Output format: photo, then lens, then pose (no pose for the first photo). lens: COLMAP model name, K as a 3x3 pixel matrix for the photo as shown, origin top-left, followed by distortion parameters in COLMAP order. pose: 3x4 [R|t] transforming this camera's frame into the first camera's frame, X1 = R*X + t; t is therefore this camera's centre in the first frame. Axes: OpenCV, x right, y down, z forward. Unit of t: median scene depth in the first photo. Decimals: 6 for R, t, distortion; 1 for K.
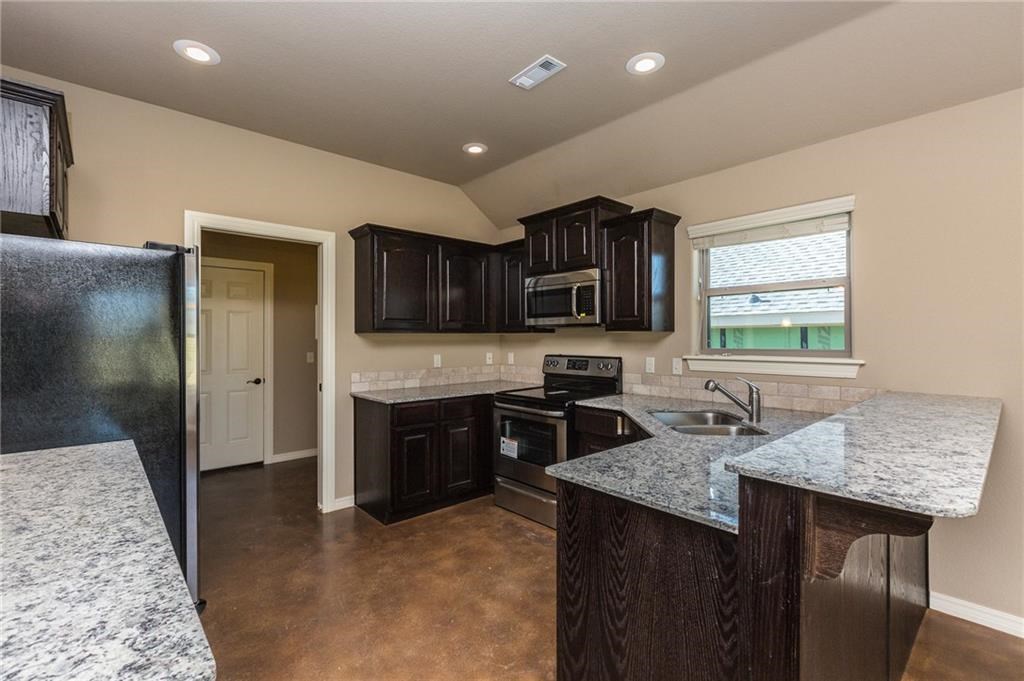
lens RADIAL K [[458.7, 0, 511.3], [0, 458.7, 339.2], [0, 0, 1]] dist [-0.001812, -0.001123]
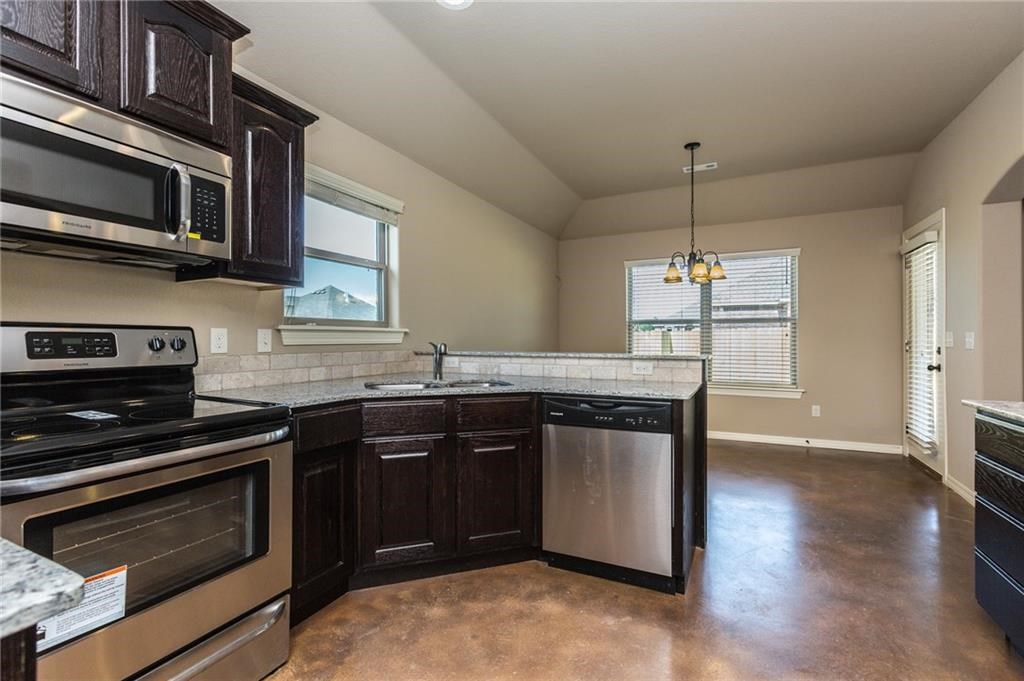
lens RADIAL K [[458.7, 0, 511.3], [0, 458.7, 339.2], [0, 0, 1]] dist [-0.001812, -0.001123]
pose [[-0.384118, 0.007012, 0.923257, -0.426340], [0.003035, 0.999975, -0.006332, 0.061510], [-0.923279, 0.000370, -0.384130, 0.902897]]
